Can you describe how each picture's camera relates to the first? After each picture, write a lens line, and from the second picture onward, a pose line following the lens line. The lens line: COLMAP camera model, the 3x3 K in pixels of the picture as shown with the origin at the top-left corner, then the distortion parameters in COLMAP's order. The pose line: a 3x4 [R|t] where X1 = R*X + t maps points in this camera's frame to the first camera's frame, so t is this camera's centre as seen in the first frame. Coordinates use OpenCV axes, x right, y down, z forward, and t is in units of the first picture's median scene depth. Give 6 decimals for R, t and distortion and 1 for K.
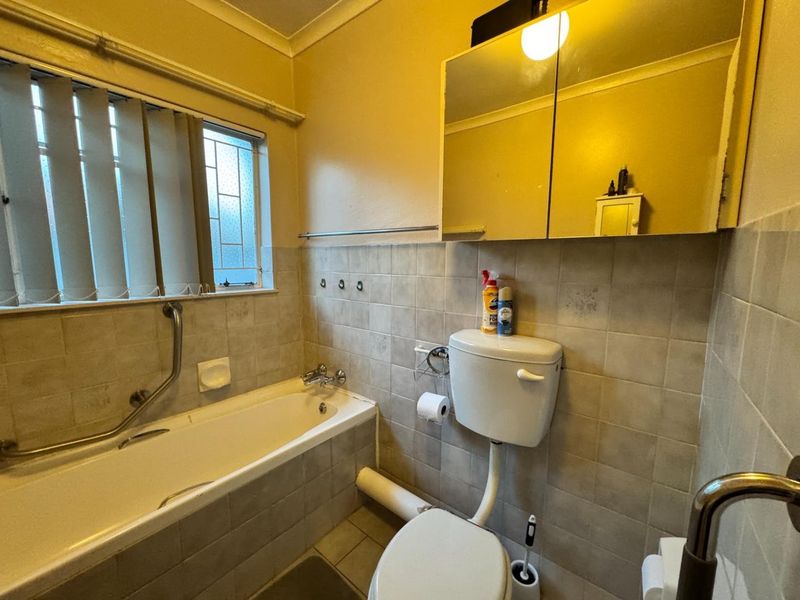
lens RADIAL K [[318.7, 0, 401.3], [0, 318.7, 300.8], [0, 0, 1]] dist [-0.003244, 0.000786]
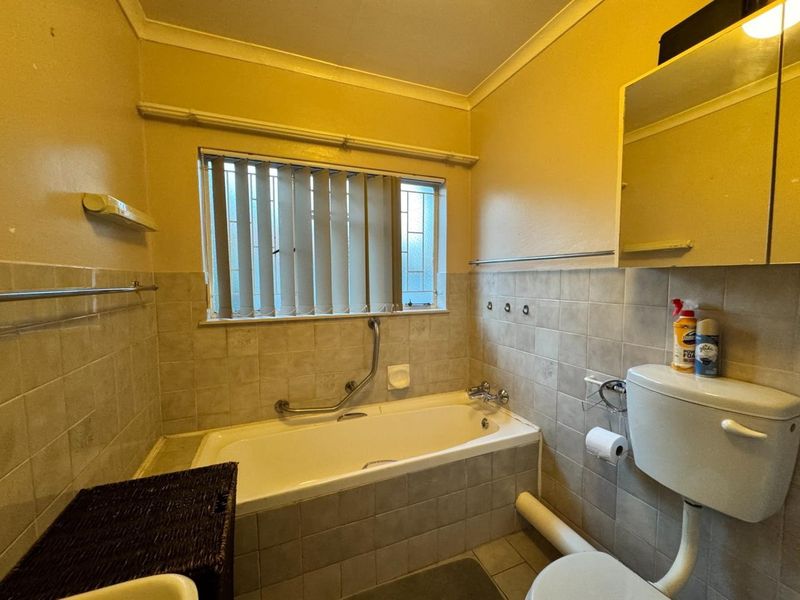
lens RADIAL K [[318.7, 0, 398.8], [0, 318.7, 300.4], [0, 0, 1]] dist [-0.003244, 0.000786]
pose [[0.870711, 0.020961, -0.491348, 0.020043], [-0.050433, 0.997630, -0.046811, -0.009335], [0.489202, 0.065539, 0.869705, -0.113897]]
